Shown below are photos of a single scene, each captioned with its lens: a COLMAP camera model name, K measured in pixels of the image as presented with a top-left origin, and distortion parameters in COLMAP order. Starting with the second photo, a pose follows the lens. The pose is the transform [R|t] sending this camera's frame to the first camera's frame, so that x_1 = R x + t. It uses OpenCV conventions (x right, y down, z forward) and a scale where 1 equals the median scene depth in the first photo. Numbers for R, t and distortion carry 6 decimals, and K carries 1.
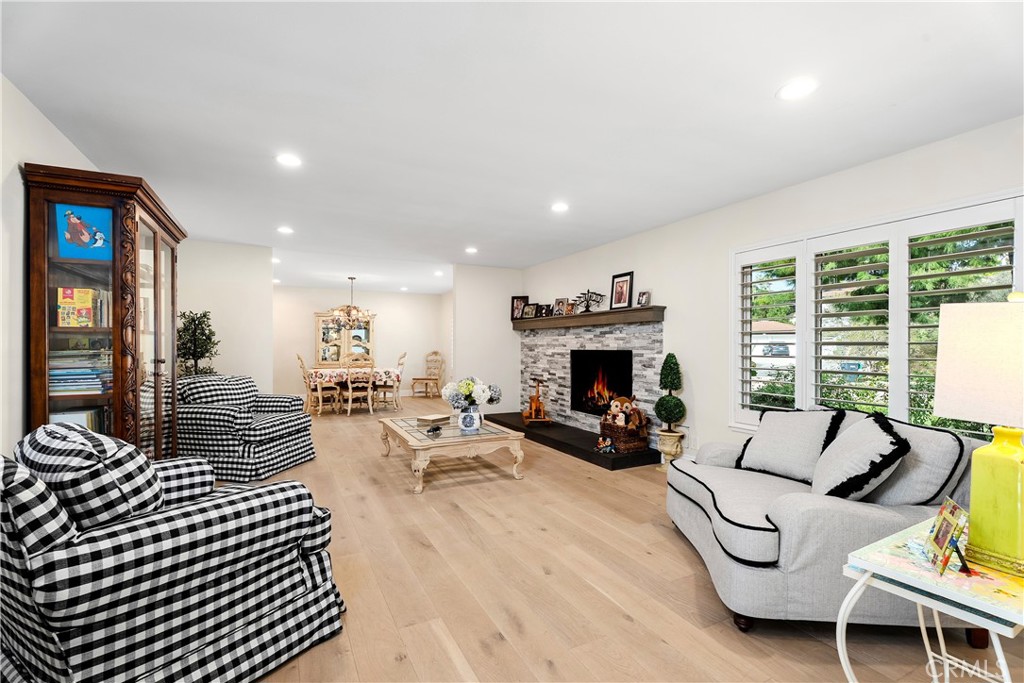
lens RADIAL K [[459.0, 0, 510.8], [0, 459.0, 343.0], [0, 0, 1]] dist [-0.002853, 0.000222]
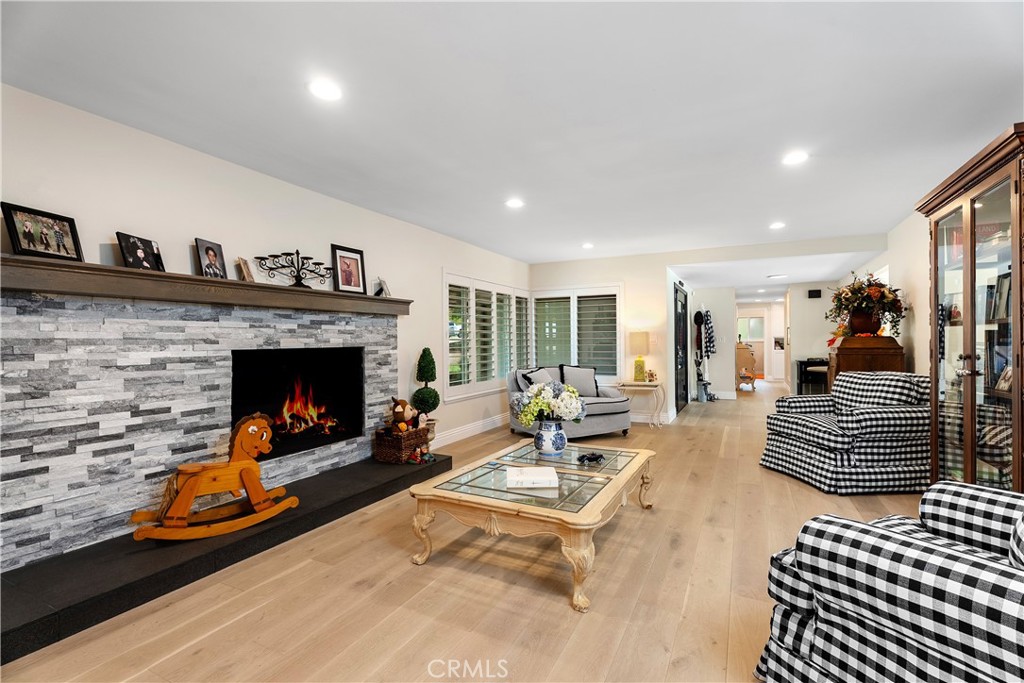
lens RADIAL K [[459.0, 0, 513.3], [0, 459.0, 342.9], [0, 0, 1]] dist [-0.002853, 0.000222]
pose [[-0.591879, -0.004486, 0.806015, -0.512411], [-0.002949, 0.999990, 0.003400, 0.004763], [-0.806022, -0.000364, -0.591886, 1.167444]]
